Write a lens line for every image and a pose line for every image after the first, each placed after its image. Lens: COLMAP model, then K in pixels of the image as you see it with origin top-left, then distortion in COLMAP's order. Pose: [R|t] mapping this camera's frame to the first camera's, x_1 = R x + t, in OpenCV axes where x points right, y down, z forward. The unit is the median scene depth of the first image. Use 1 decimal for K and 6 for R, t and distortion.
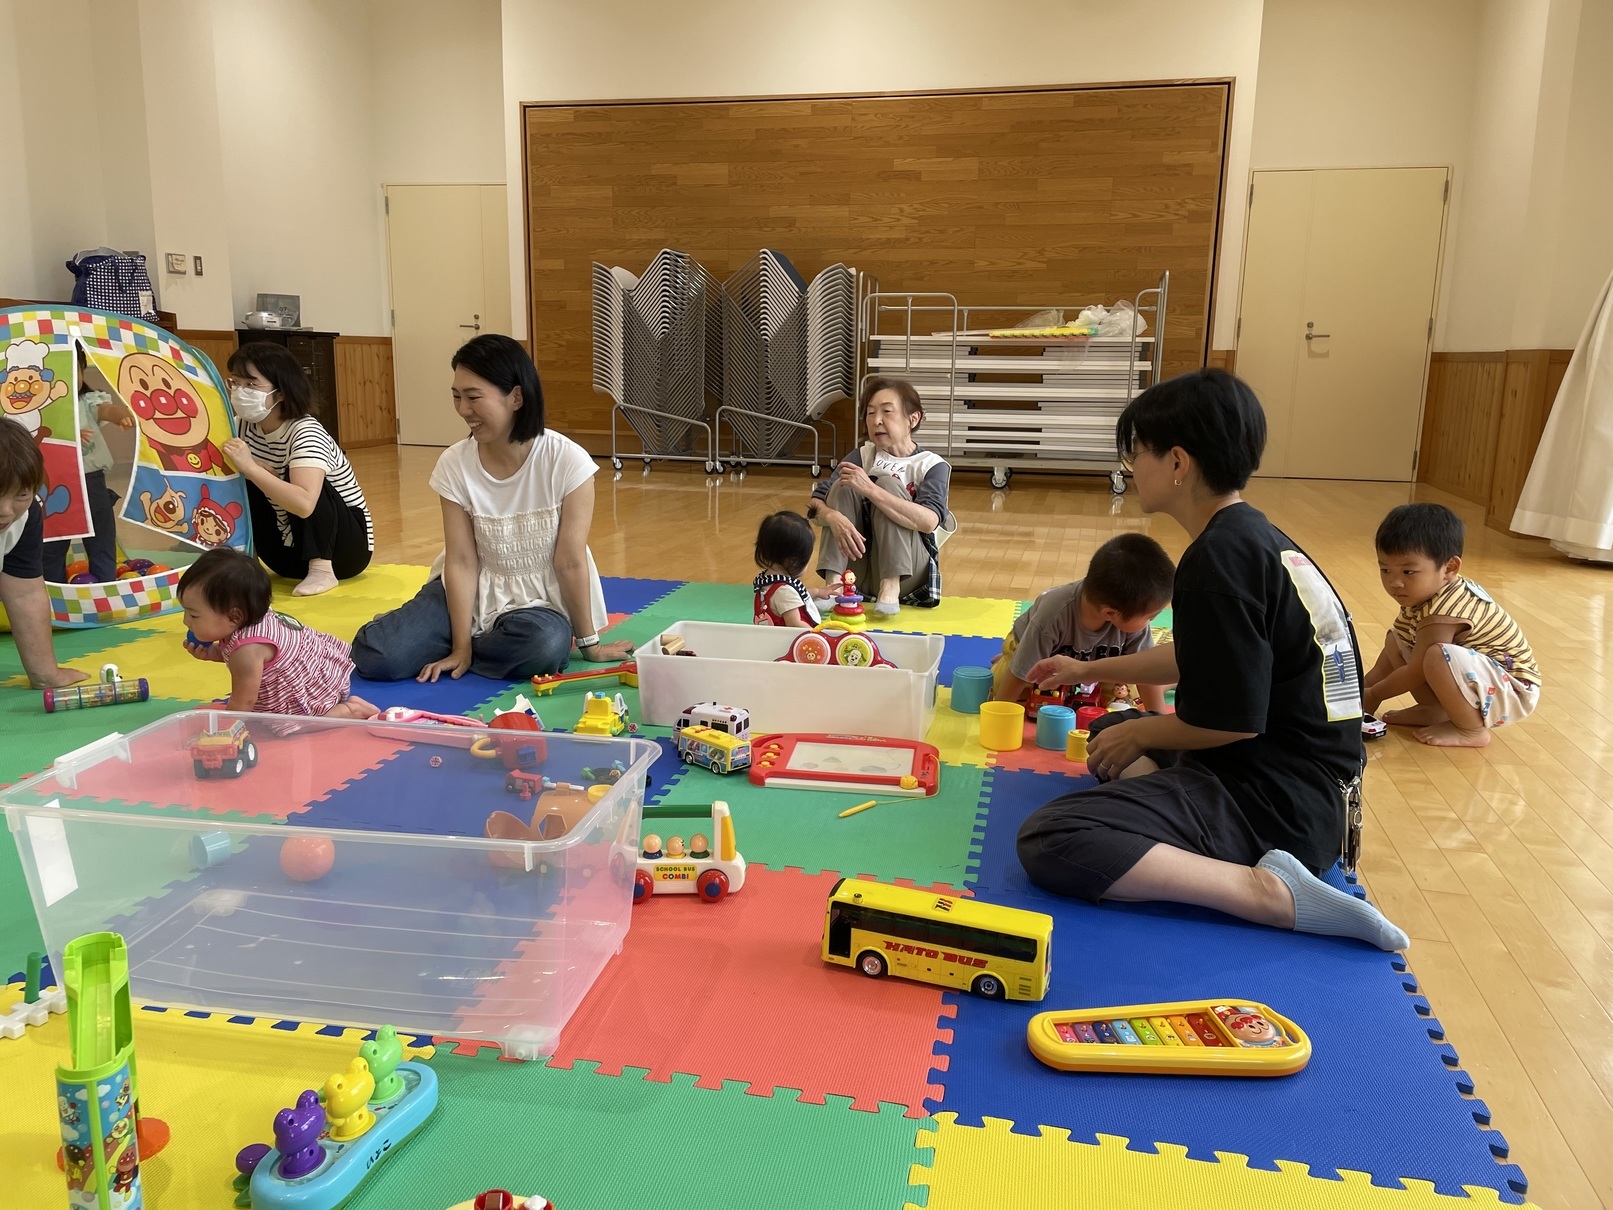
lens RADIAL K [[1199.7, 0, 806.5], [0, 1199.7, 605.0], [0, 0, 1]] dist [0.096463, -0.126359]
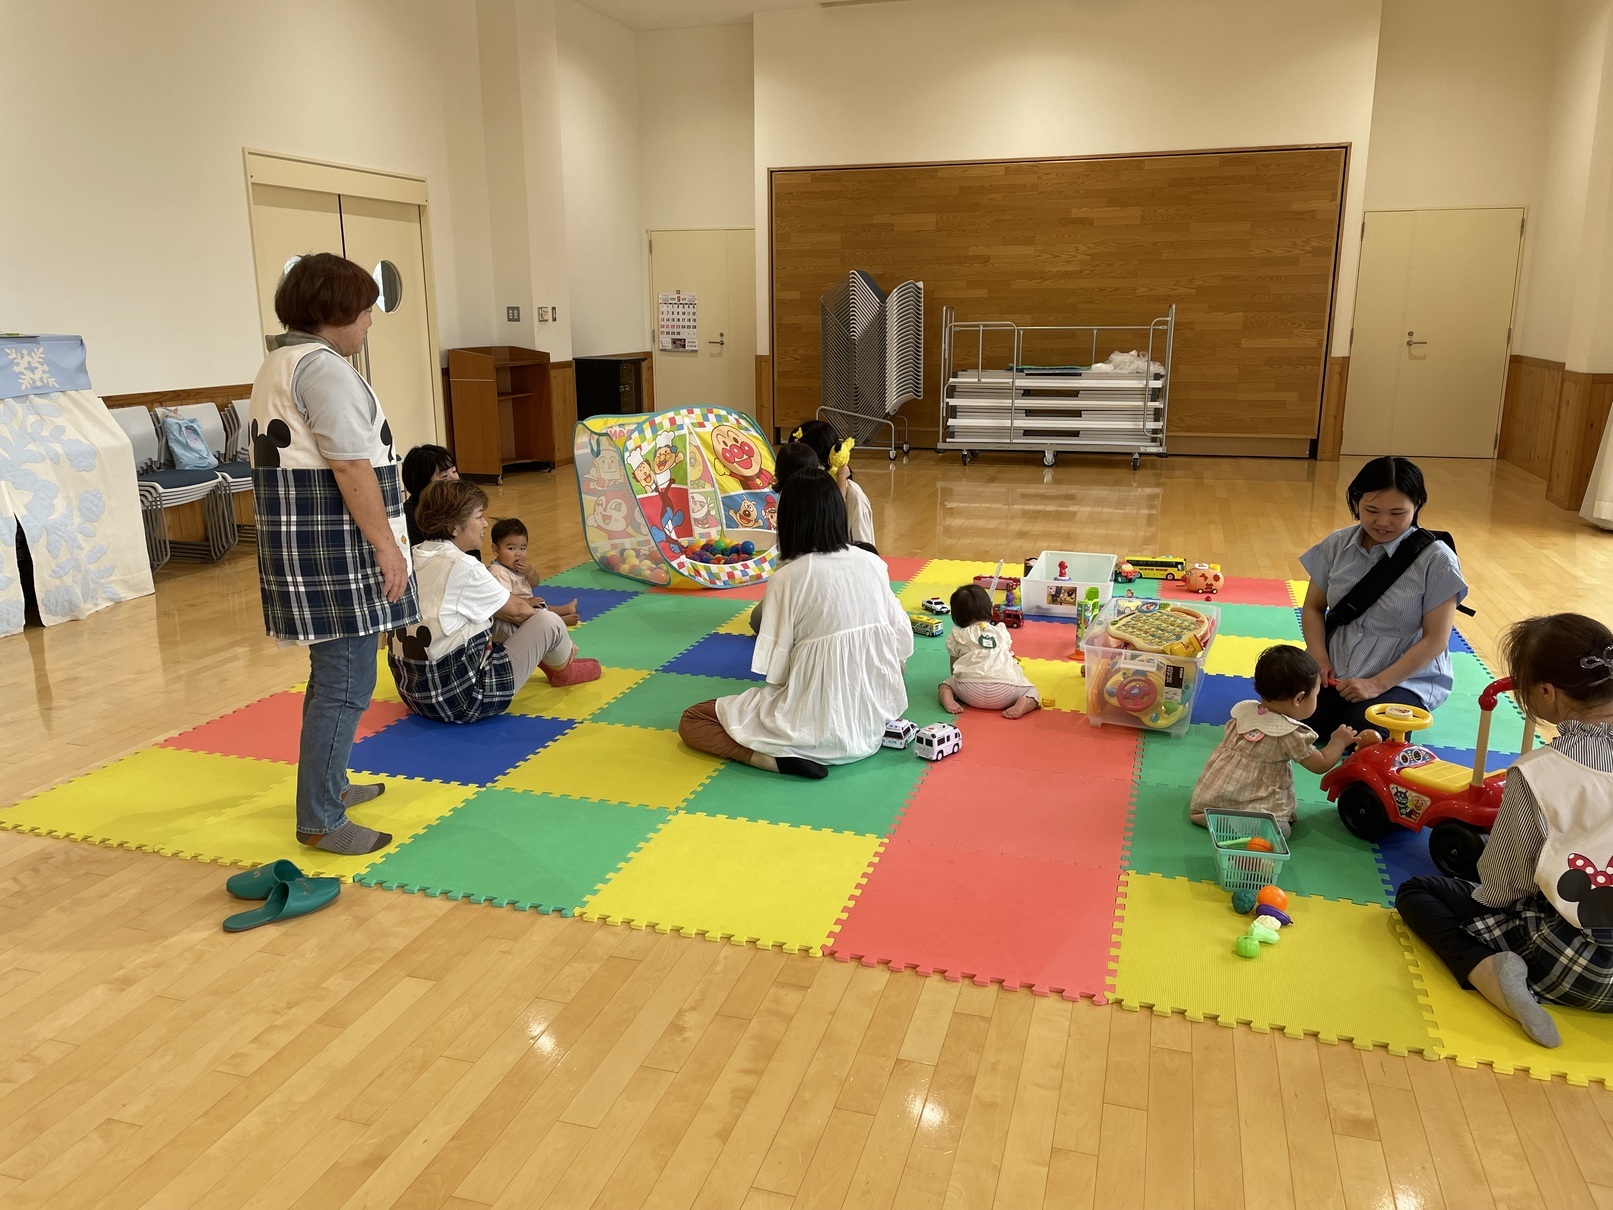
lens RADIAL K [[1199.7, 0, 806.5], [0, 1199.7, 605.0], [0, 0, 1]] dist [0.096463, -0.126359]
pose [[0.998167, -0.008199, -0.059968, -0.131386], [0.010756, 0.999041, 0.042437, -0.011706], [0.059562, -0.043004, 0.997298, -0.295978]]
